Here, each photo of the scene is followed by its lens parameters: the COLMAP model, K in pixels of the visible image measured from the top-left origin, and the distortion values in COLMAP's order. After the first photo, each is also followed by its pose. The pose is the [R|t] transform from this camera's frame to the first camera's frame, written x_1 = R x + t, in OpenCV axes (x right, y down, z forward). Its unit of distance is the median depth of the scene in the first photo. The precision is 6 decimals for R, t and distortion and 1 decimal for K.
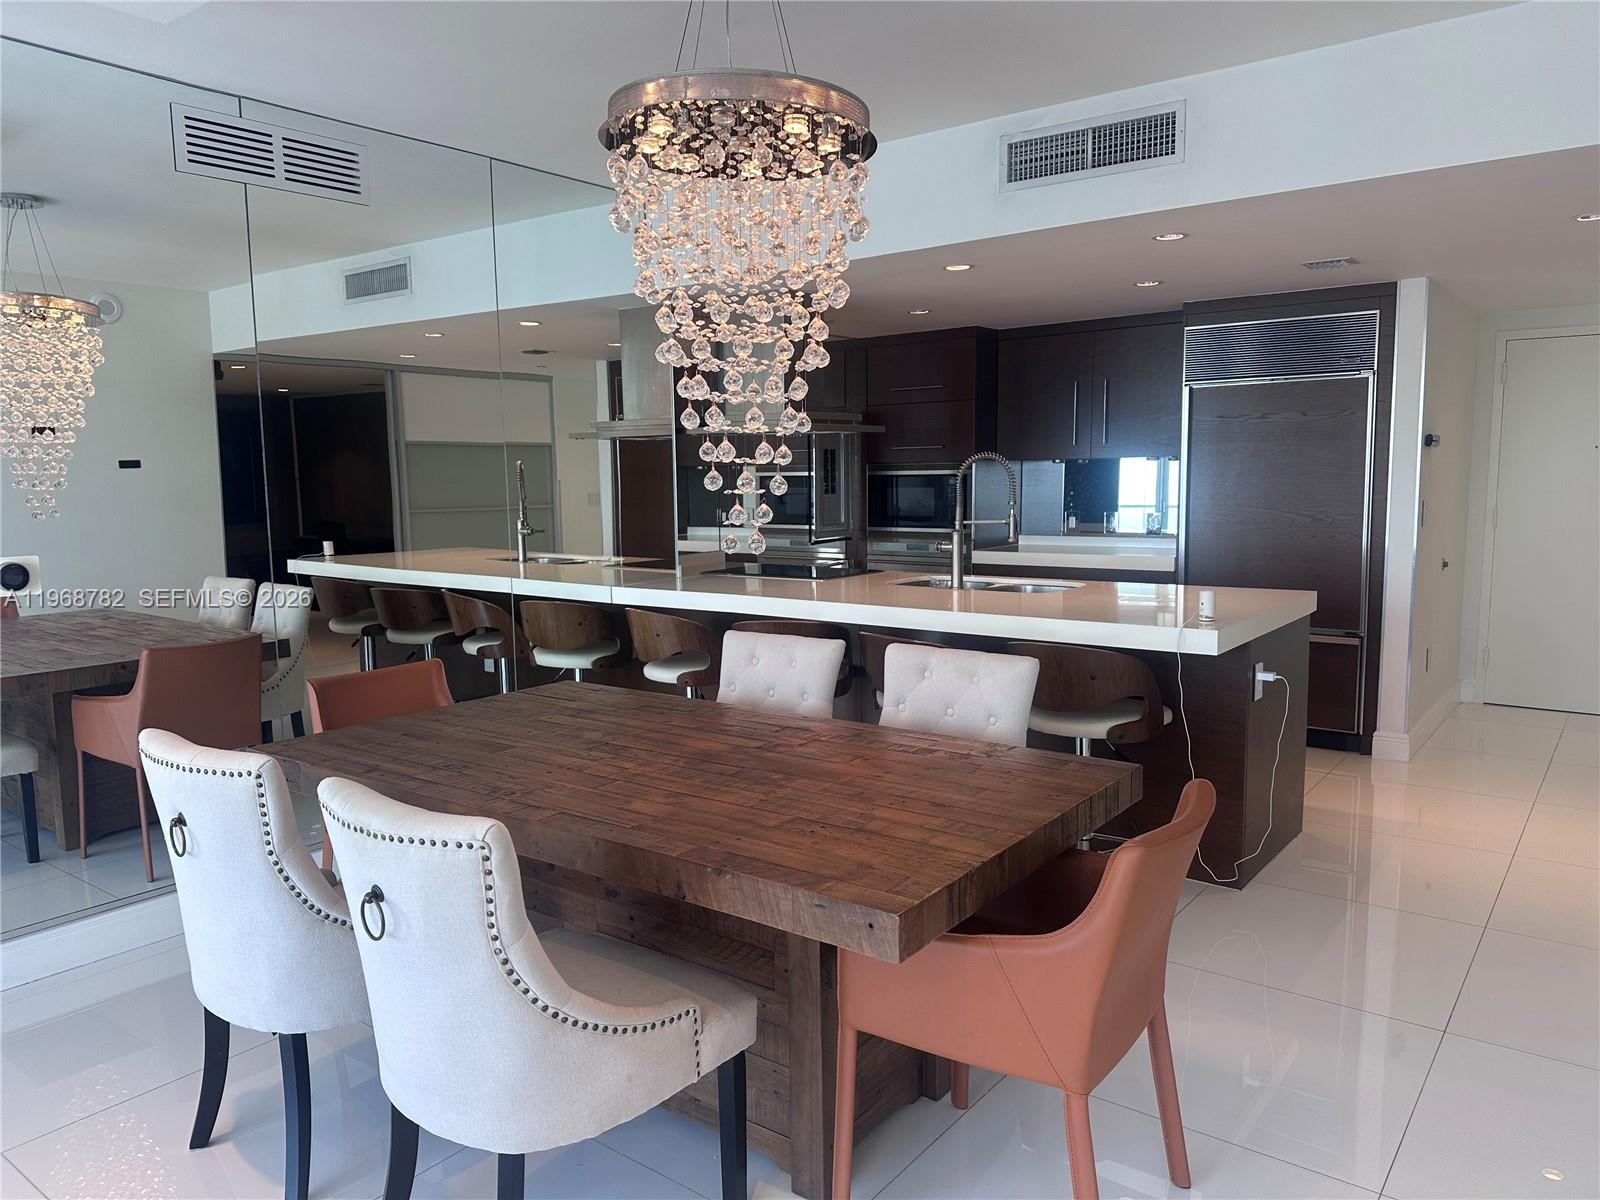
lens RADIAL K [[1116.6, 0, 787.8], [0, 1116.6, 604.6], [0, 0, 1]] dist [0.058878, -0.064927]
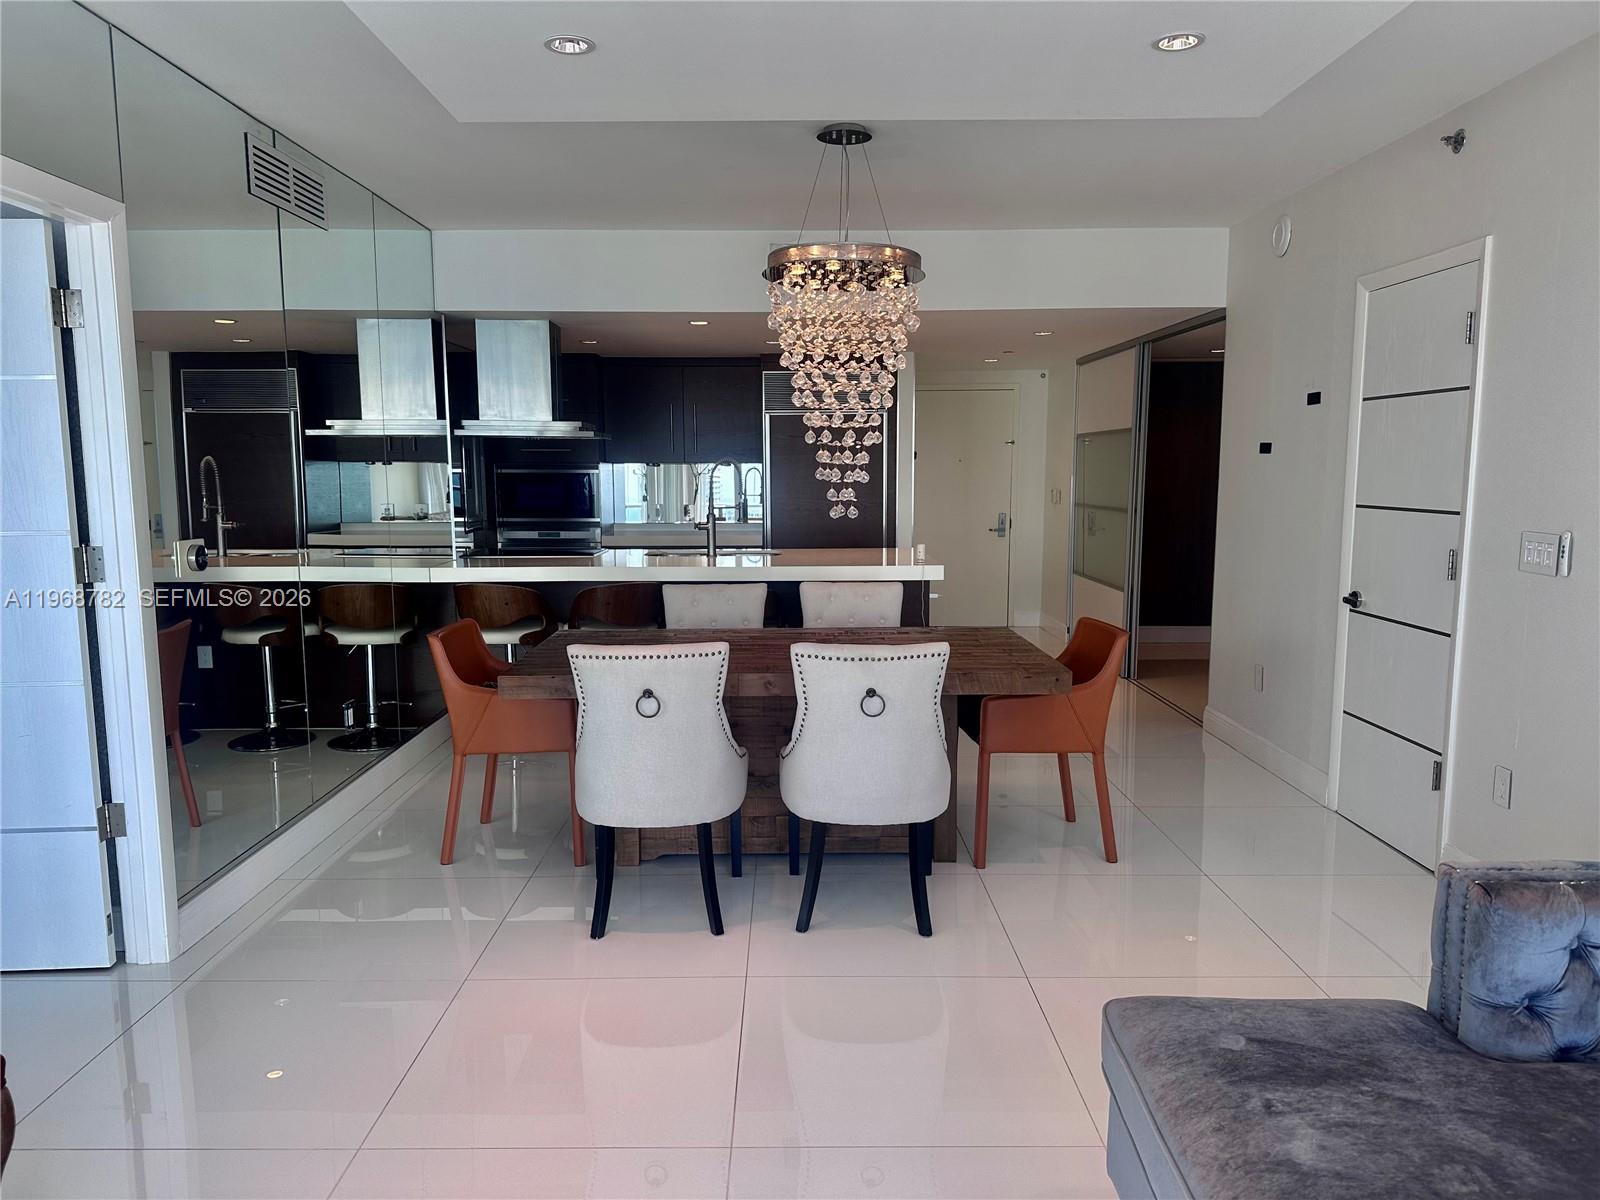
lens RADIAL K [[1116.6, 0, 786.6], [0, 1116.6, 615.9], [0, 0, 1]] dist [0.058878, -0.064927]
pose [[0.793405, -0.069157, 0.604753, -0.514331], [0.065334, 0.997461, 0.028351, 0.022174], [-0.605178, 0.017017, 0.795908, -0.125235]]
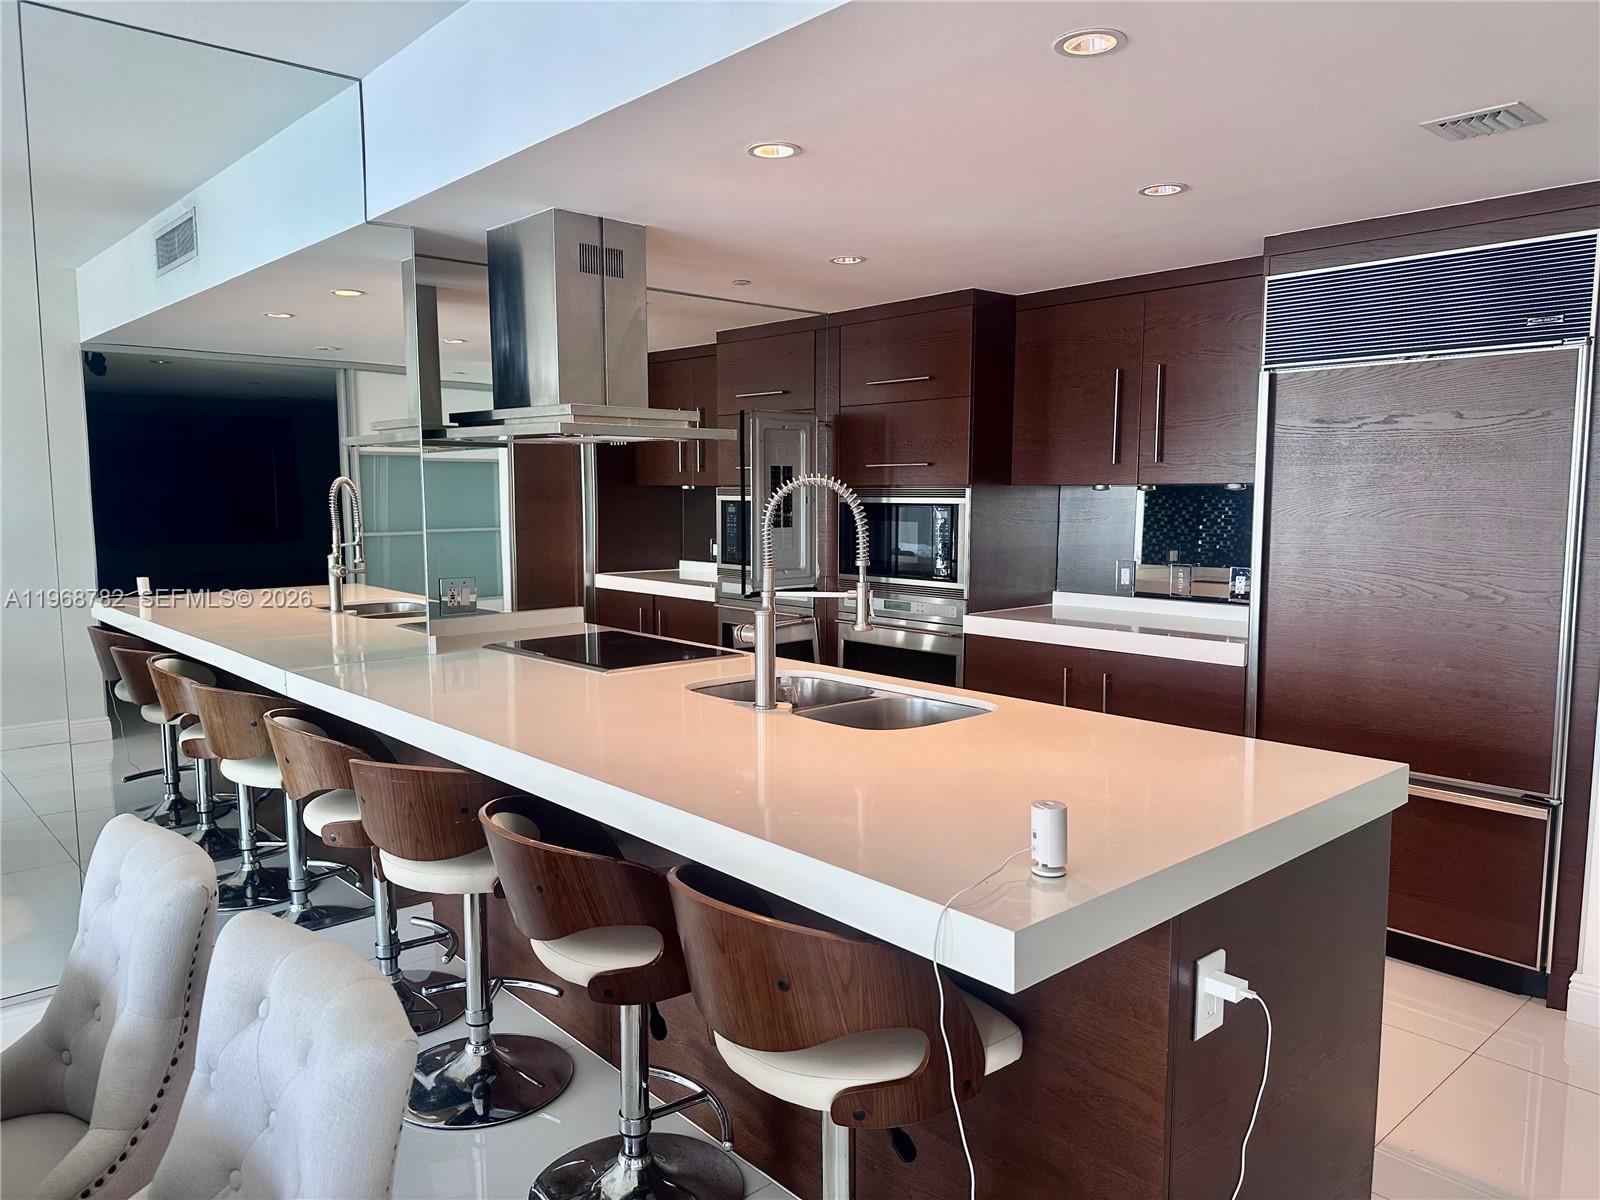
lens RADIAL K [[1116.6, 0, 804.5], [0, 1116.6, 610.5], [0, 0, 1]] dist [0.058878, -0.064927]
pose [[0.984668, 0.034898, -0.170914, 0.227011], [-0.036815, 0.999290, -0.008055, -0.050777], [0.170511, 0.014224, 0.985253, 0.365975]]
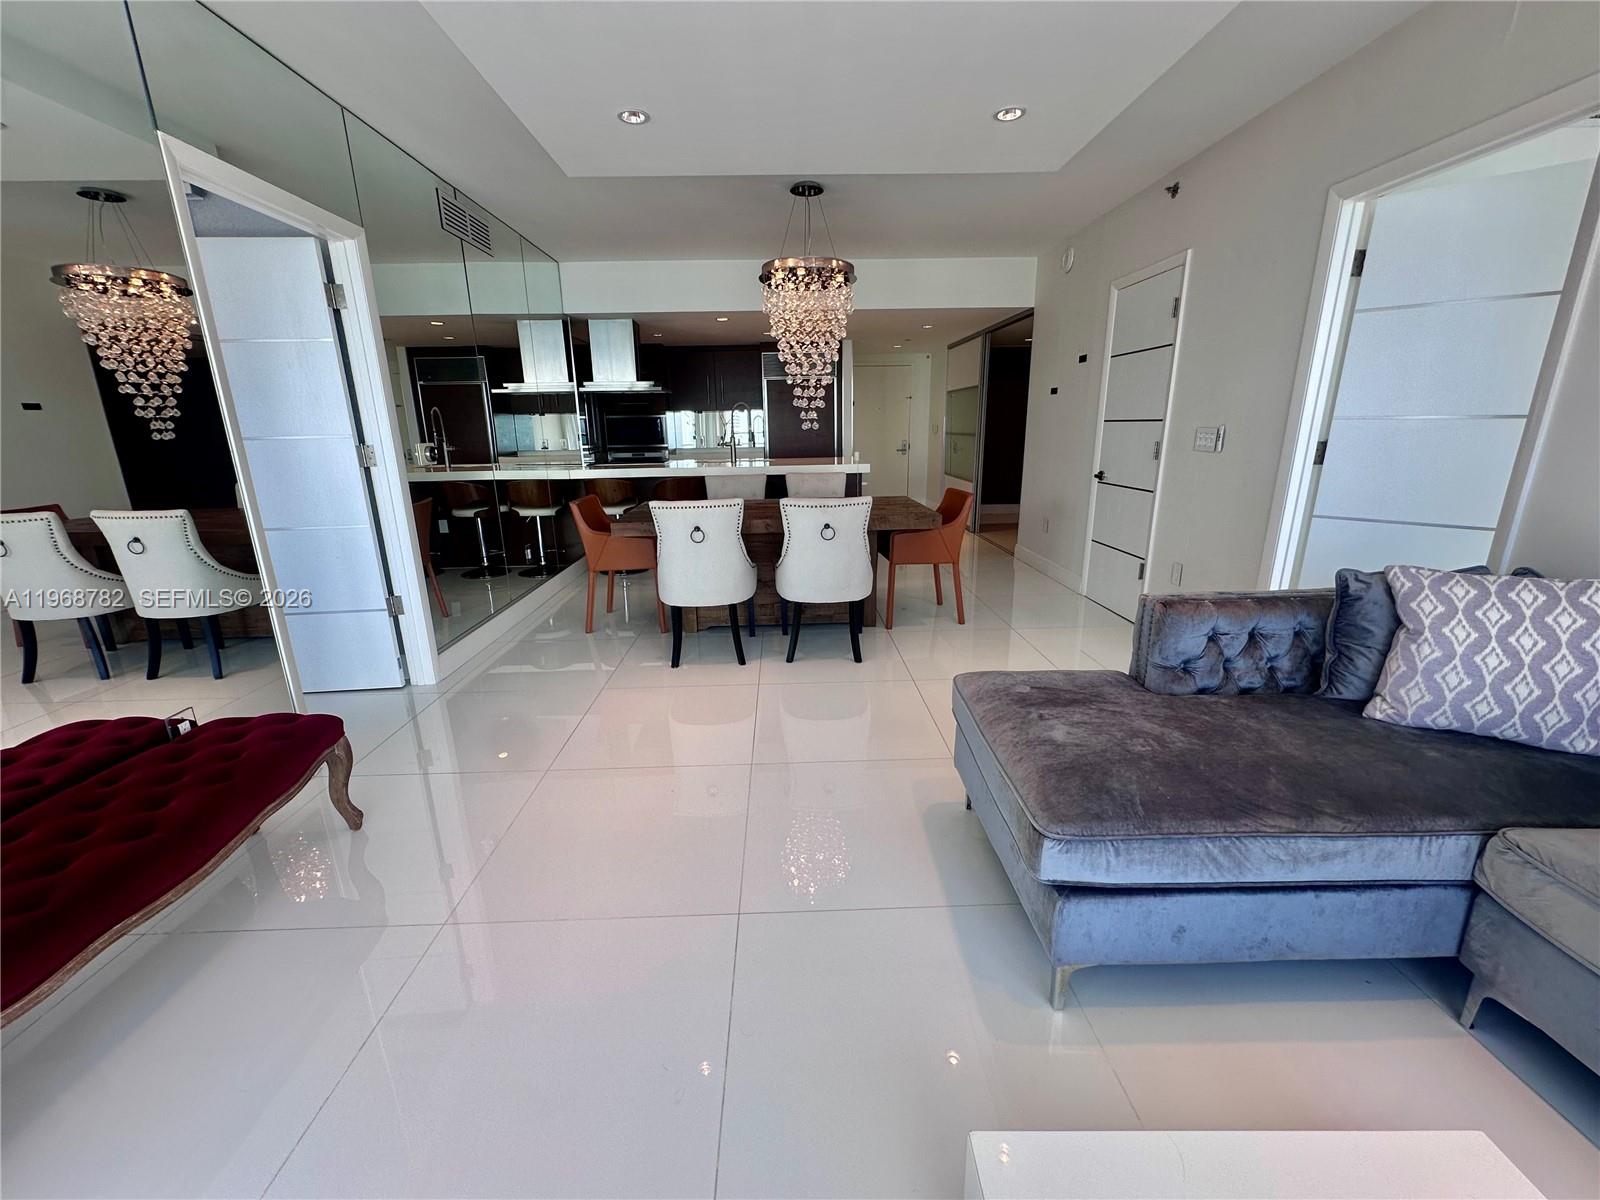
lens RADIAL K [[637.5, 0, 797.9], [0, 637.5, 599.5], [0, 0, 1]] dist [0.000876, 0.000179]
pose [[0.776105, -0.164657, 0.608727, -0.512248], [0.081148, 0.983361, 0.162533, 0.052037], [-0.625360, -0.076746, 0.776553, -0.124544]]
